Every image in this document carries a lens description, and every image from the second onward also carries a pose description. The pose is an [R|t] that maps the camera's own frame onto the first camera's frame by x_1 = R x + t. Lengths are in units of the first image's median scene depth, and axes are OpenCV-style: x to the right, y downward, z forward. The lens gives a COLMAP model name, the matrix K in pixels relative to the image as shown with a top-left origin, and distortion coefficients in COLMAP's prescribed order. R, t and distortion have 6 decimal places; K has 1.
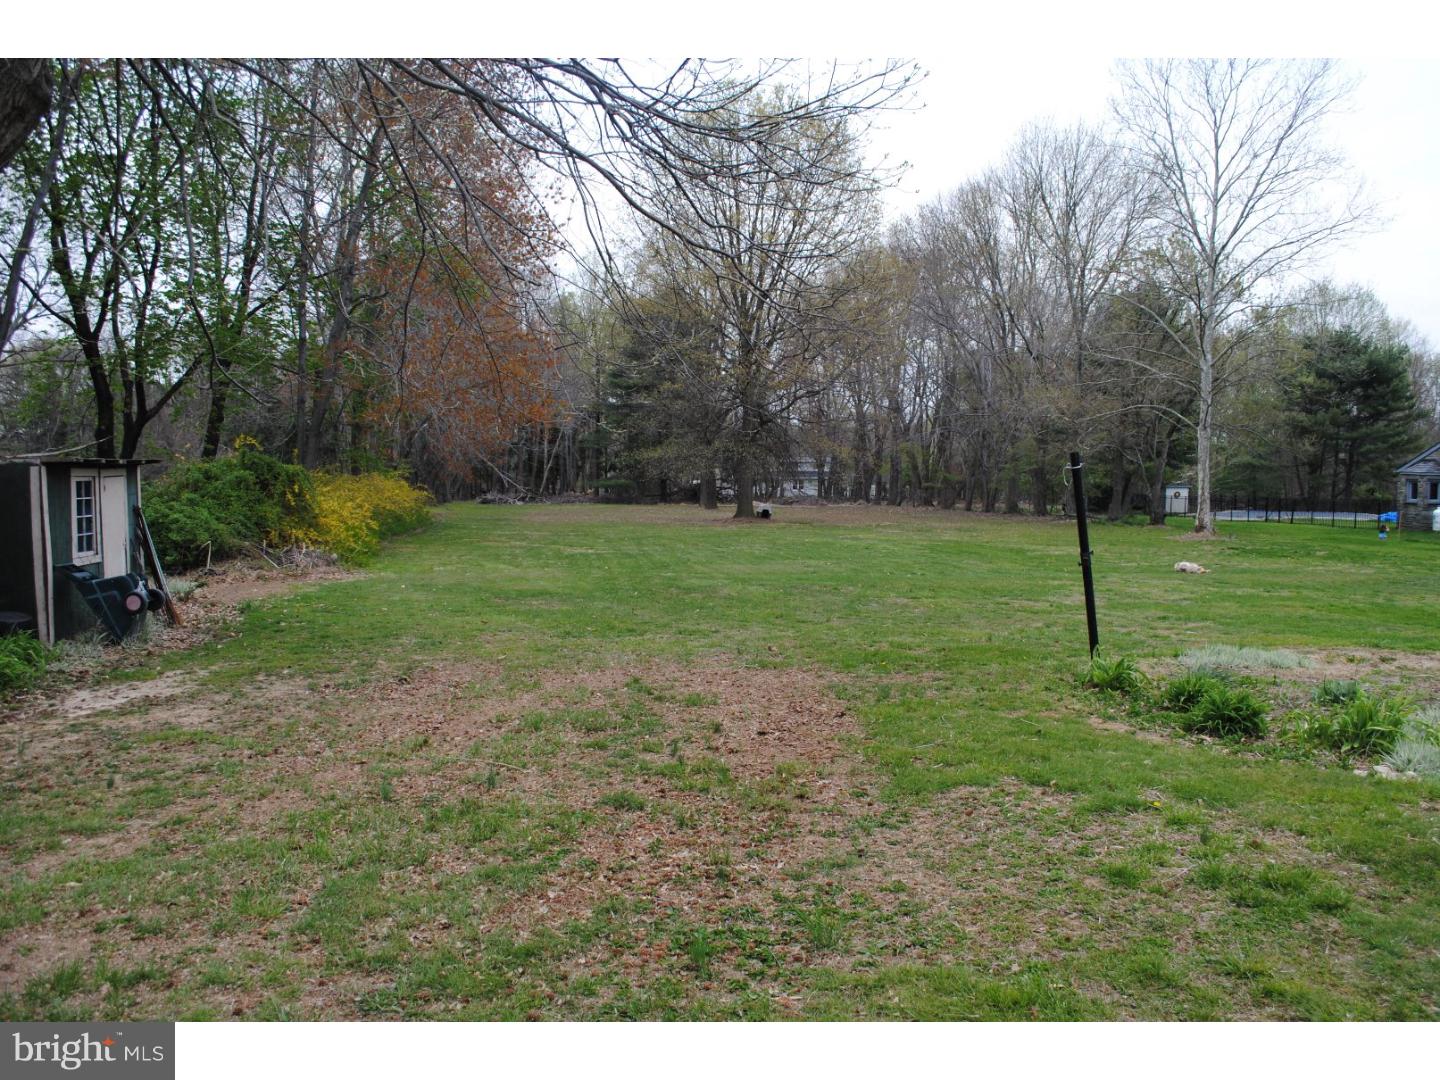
lens RADIAL K [[1122.9, 0, 720.1], [0, 1122.9, 540.9], [0, 0, 1]] dist [-0.076235, -0.001340]
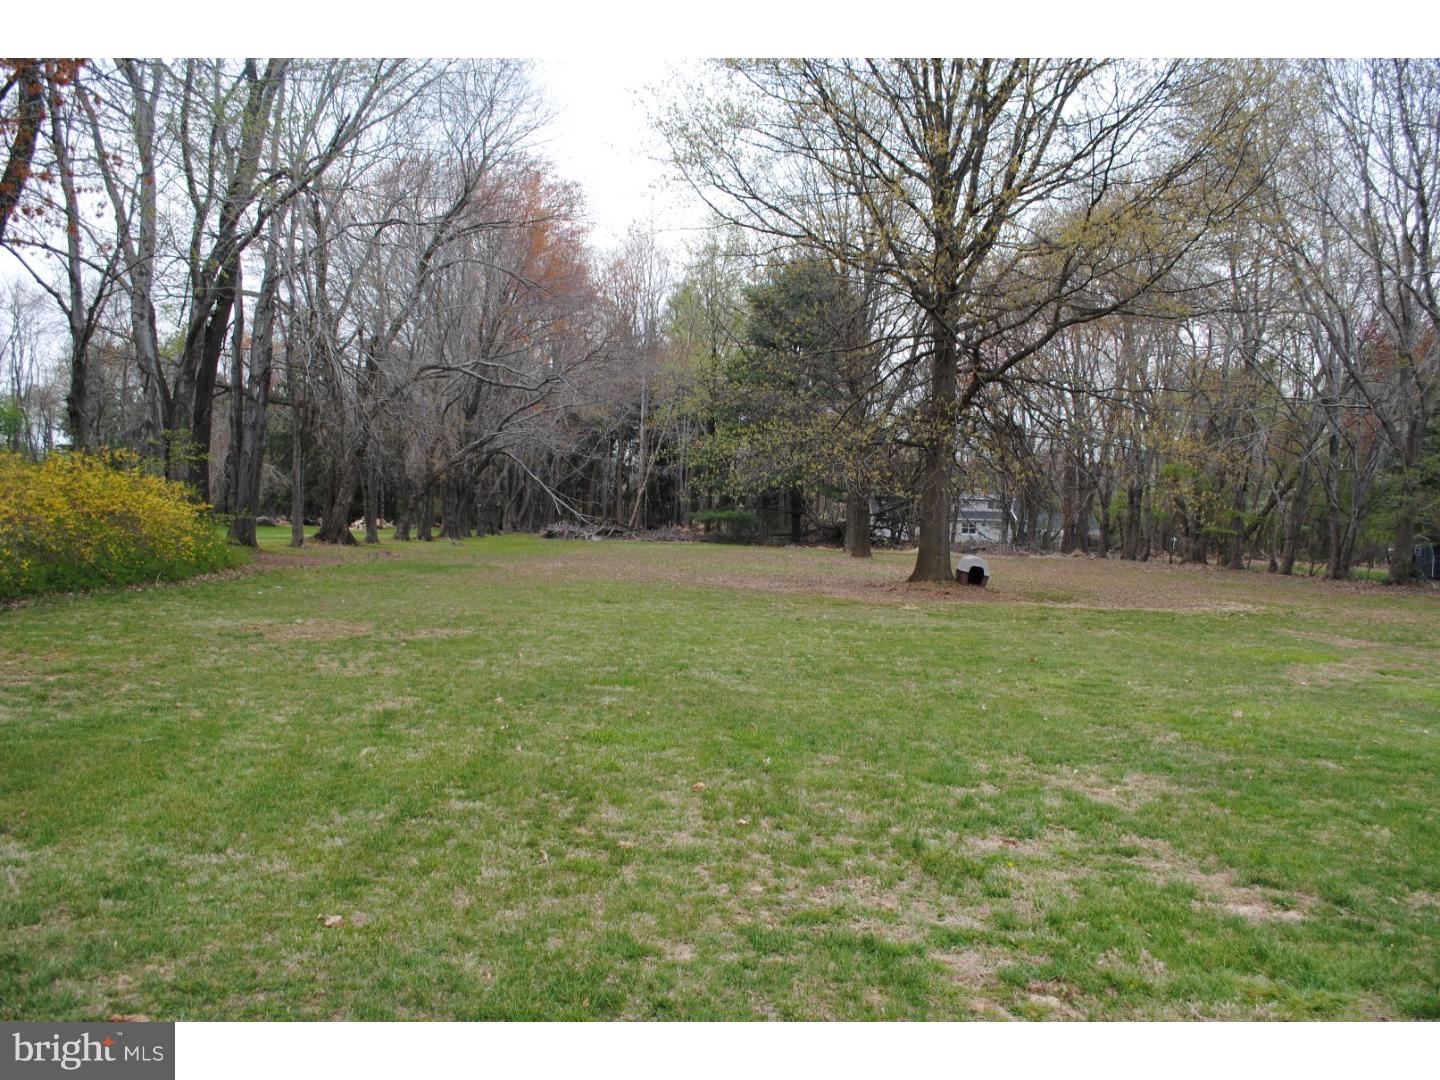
lens RADIAL K [[1122.9, 0, 720.2], [0, 1122.9, 539.0], [0, 0, 1]] dist [-0.076235, -0.001340]
pose [[0.991066, 0.031894, -0.129502, -0.004215], [-0.036730, 0.998708, -0.035128, -0.010650], [0.128215, 0.039571, 0.990957, 0.285316]]
